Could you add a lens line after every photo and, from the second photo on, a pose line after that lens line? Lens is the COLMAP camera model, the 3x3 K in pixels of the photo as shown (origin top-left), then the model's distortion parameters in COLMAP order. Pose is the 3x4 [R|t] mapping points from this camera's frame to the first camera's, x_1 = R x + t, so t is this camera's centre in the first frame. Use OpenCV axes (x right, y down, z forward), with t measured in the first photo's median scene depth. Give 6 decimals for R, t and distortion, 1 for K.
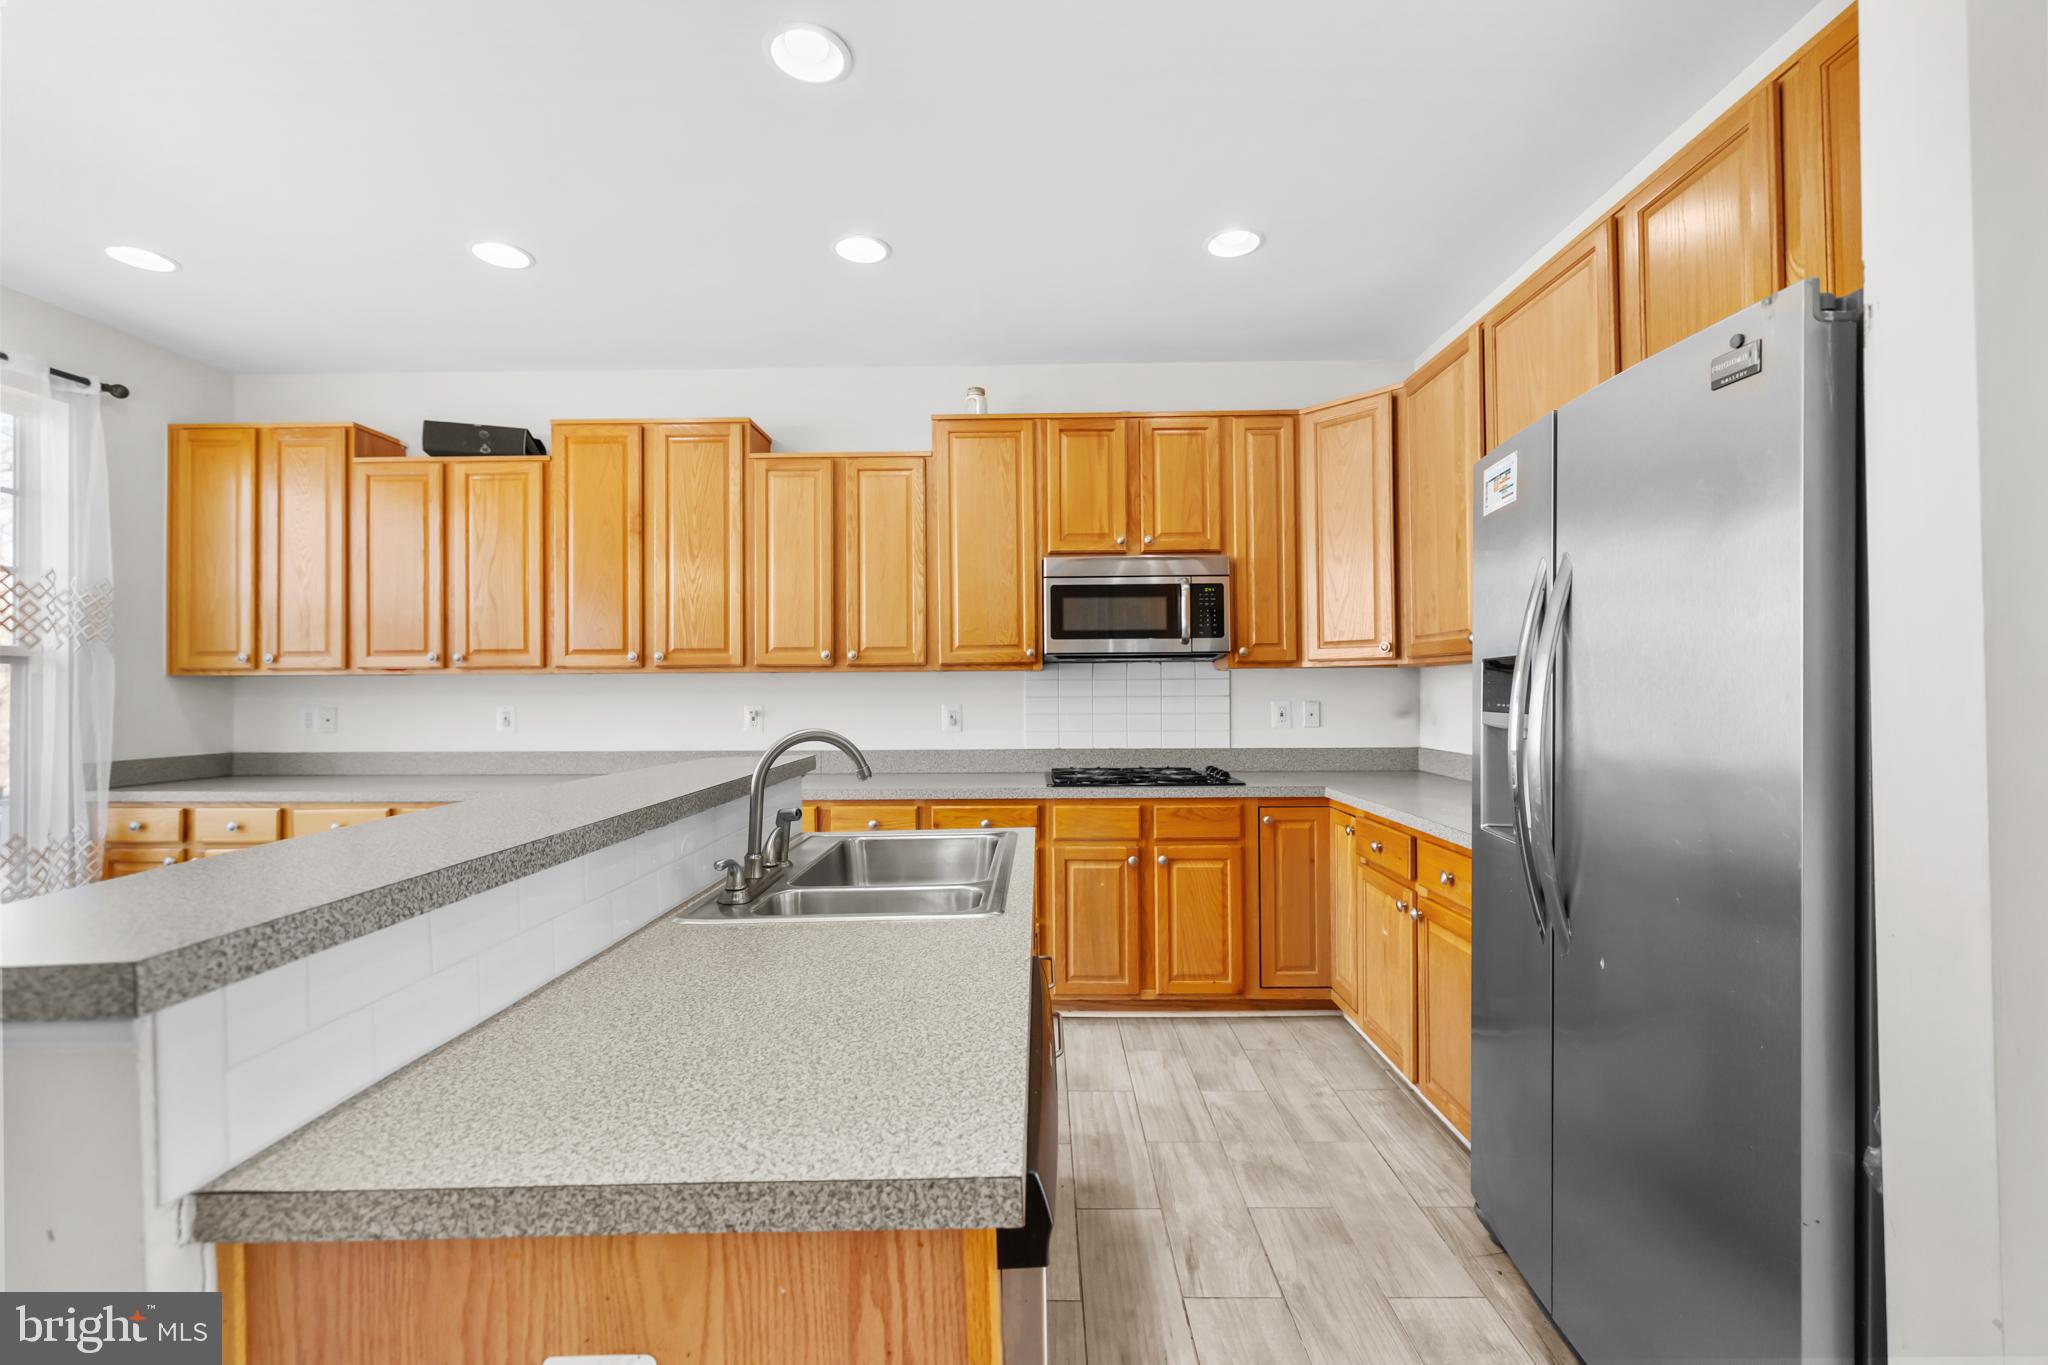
lens RADIAL K [[858.0, 0, 1024.0], [0, 858.0, 682.5], [0, 0, 1]] dist [0.000300, 0.000183]
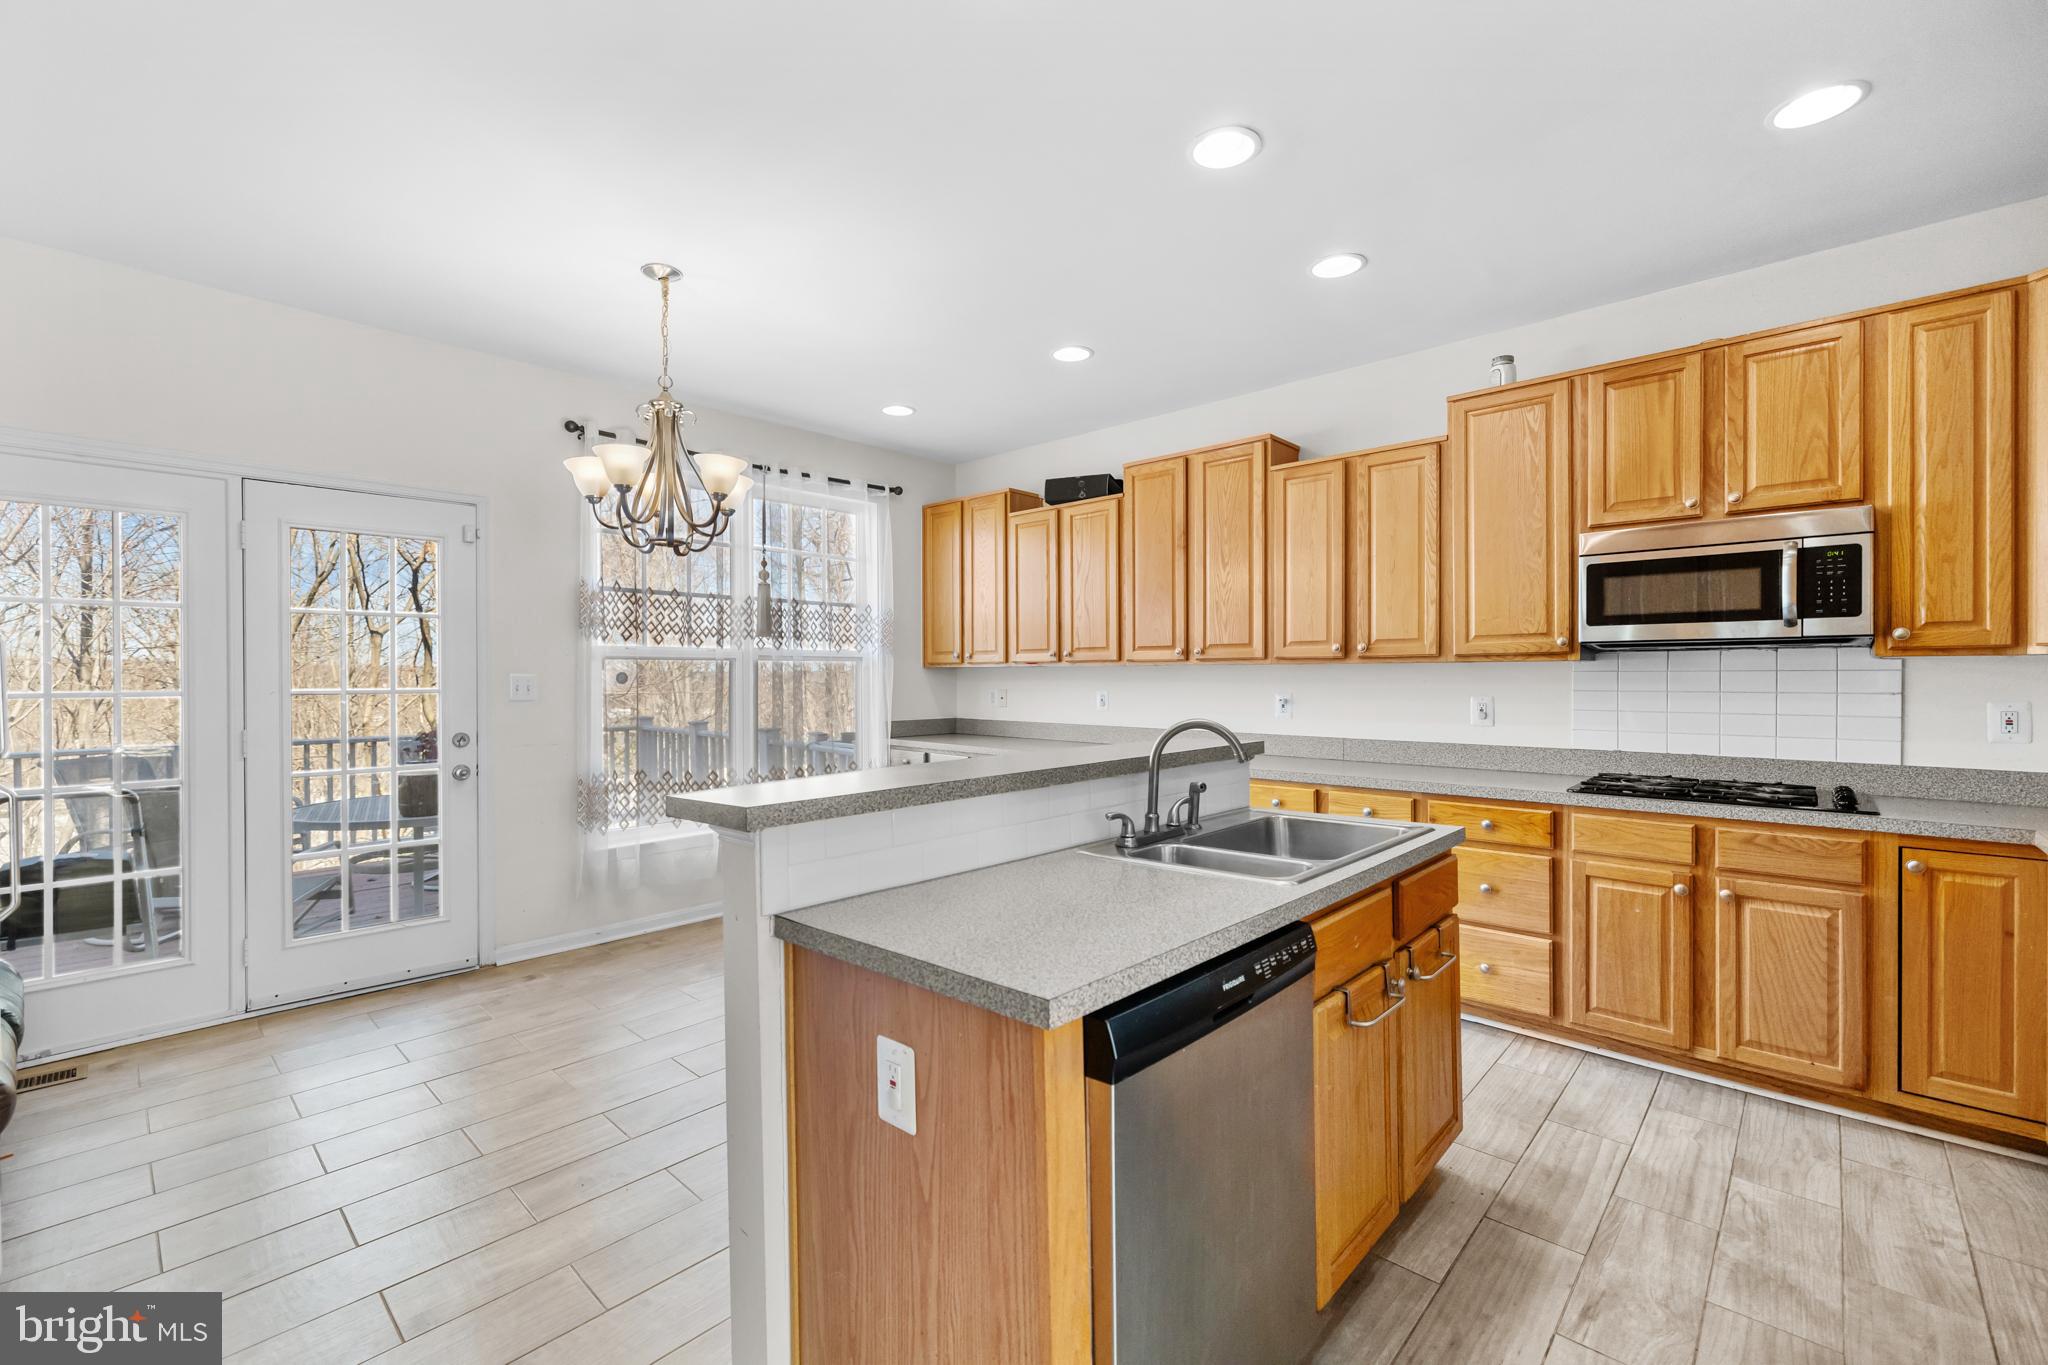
lens RADIAL K [[858.0, 0, 1024.0], [0, 858.0, 682.5], [0, 0, 1]] dist [0.000300, 0.000183]
pose [[0.746167, 0.011106, -0.665667, 0.187450], [0.002661, 0.999803, 0.019664, -0.011239], [0.665754, -0.016444, 0.745990, -0.043804]]
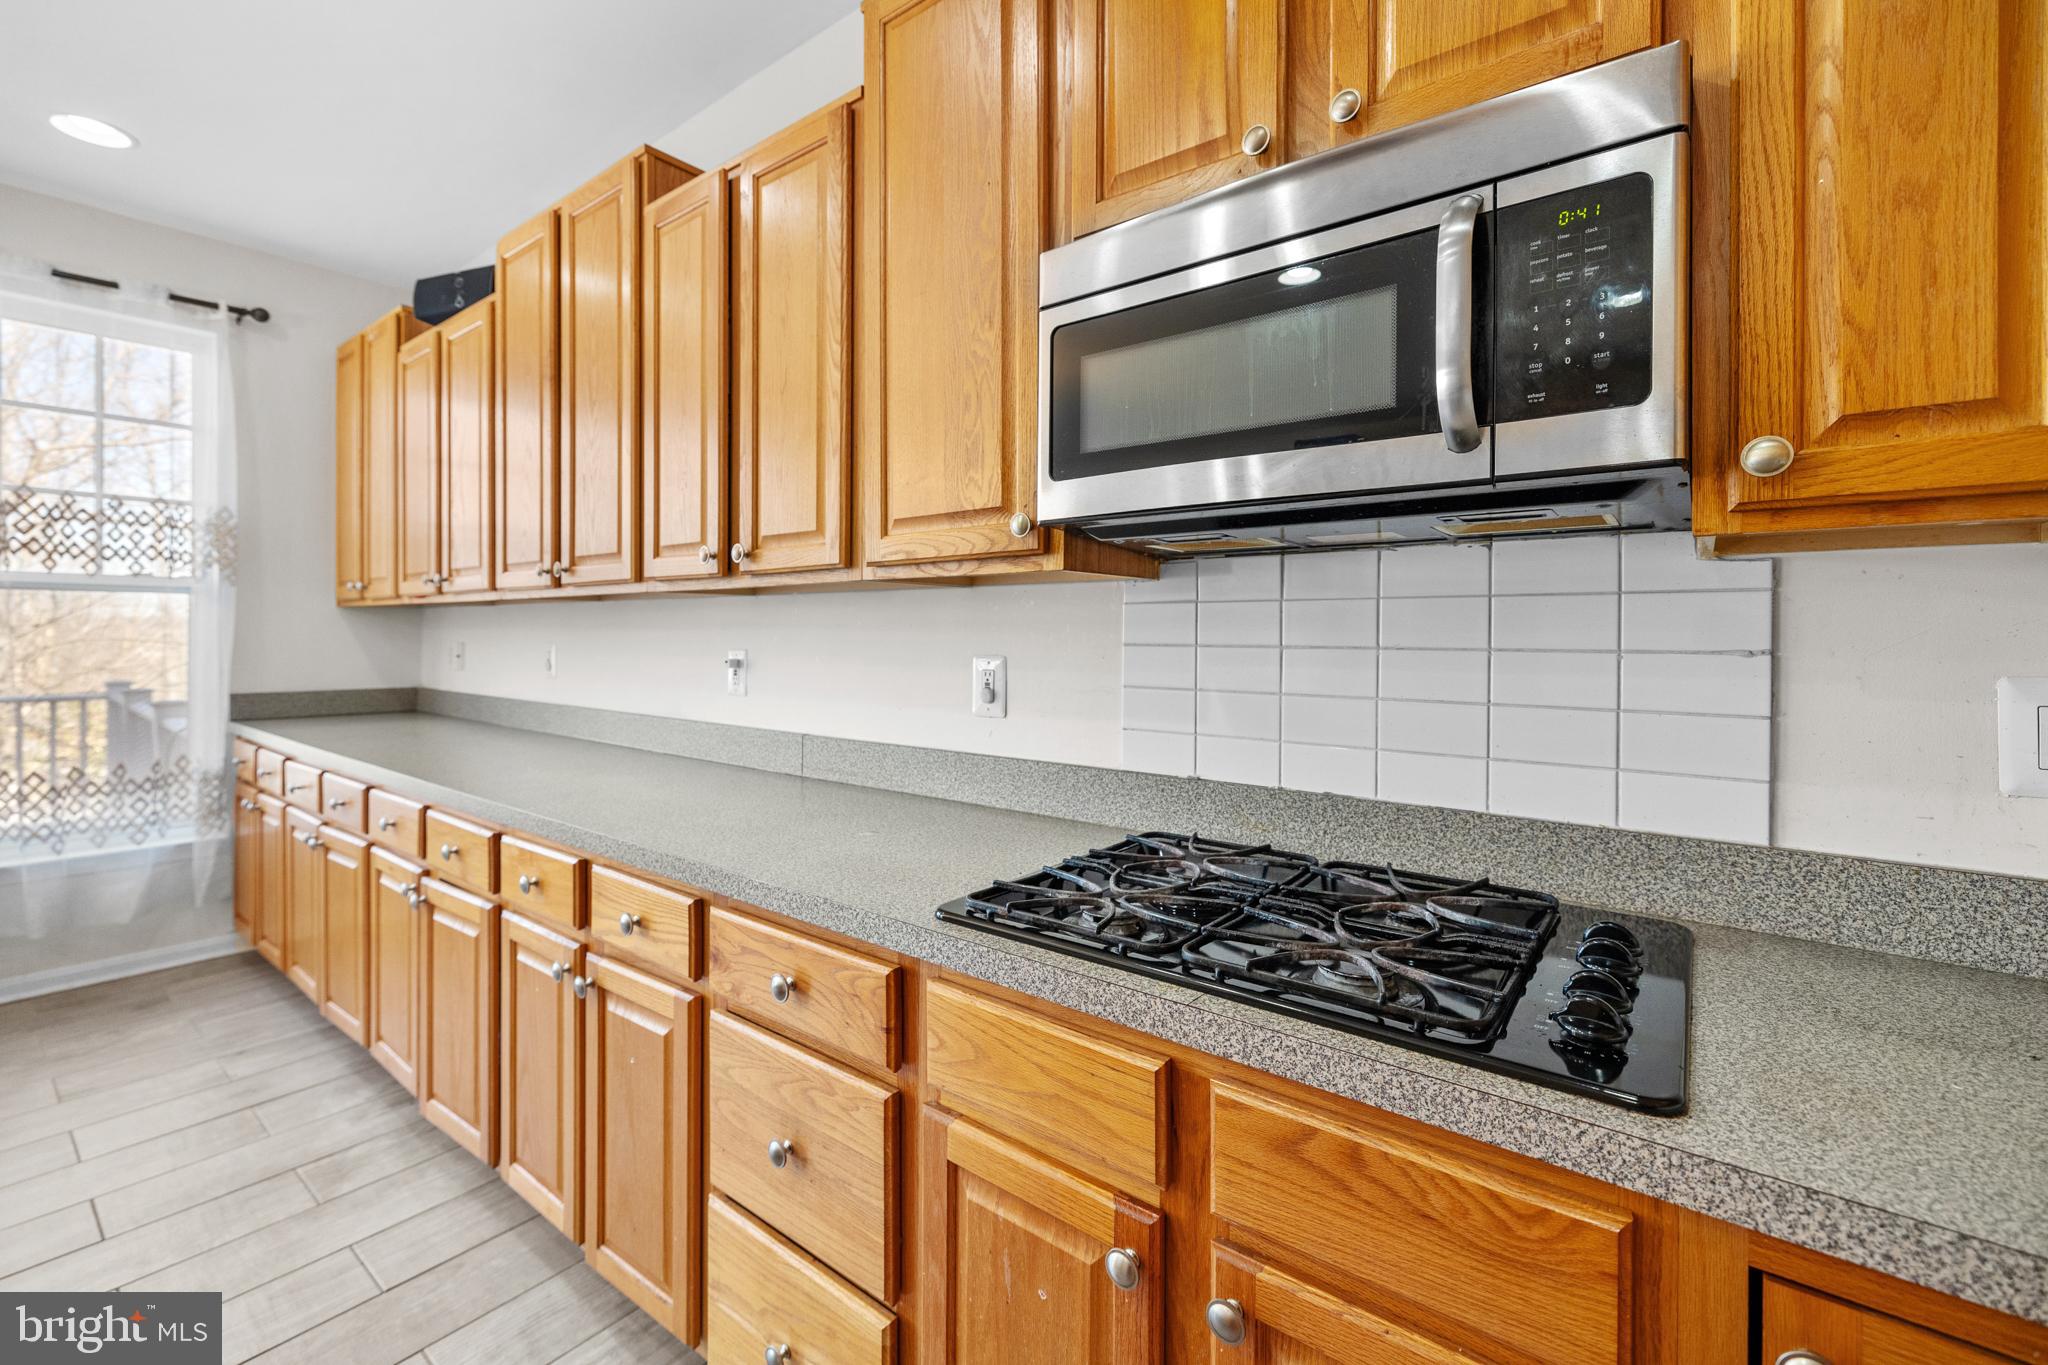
lens RADIAL K [[876.8, 0, 1025.7], [0, 876.8, 637.4], [0, 0, 1]] dist [-0.000156, -0.000054]
pose [[0.798921, 0.013096, -0.601293, 0.241783], [-0.006080, 0.999888, 0.013698, 0.008959], [0.601405, -0.007287, 0.798911, 0.704728]]
